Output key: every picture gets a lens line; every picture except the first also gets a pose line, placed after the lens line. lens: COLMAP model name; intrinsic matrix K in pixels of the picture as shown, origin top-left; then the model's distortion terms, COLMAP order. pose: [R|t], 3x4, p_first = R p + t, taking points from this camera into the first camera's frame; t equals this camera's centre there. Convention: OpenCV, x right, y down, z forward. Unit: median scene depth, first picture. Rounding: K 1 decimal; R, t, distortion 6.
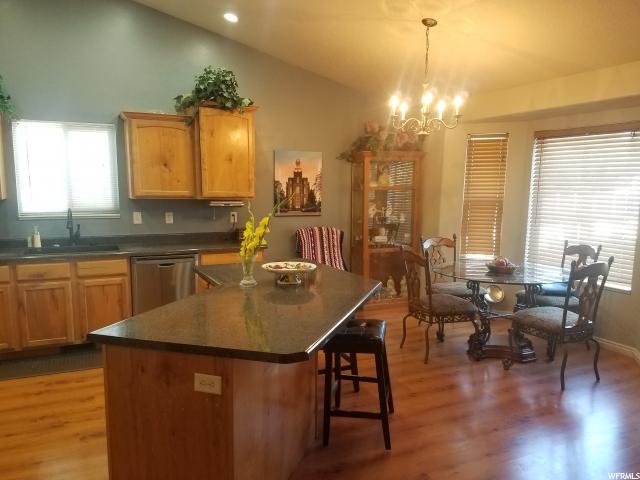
lens RADIAL K [[487.1, 0, 313.8], [0, 487.1, 263.6], [0, 0, 1]] dist [0.229108, -0.386307]
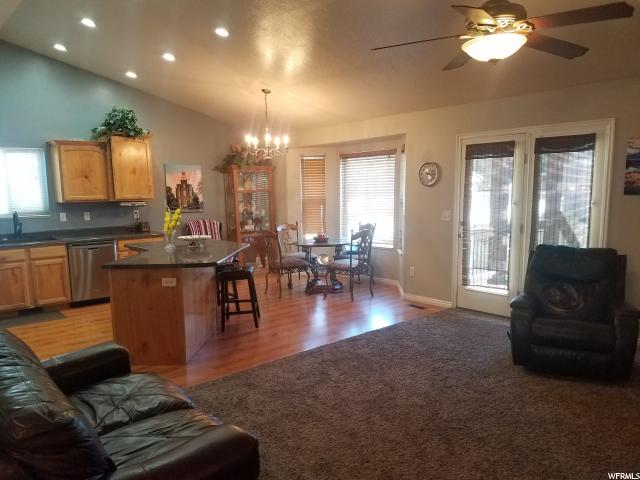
lens RADIAL K [[487.1, 0, 313.8], [0, 487.1, 263.6], [0, 0, 1]] dist [0.229108, -0.386307]
pose [[0.965018, -0.062117, 0.254720, -0.057704], [0.063908, 0.997955, 0.001247, 0.076612], [-0.254277, 0.015075, 0.967014, -0.487137]]
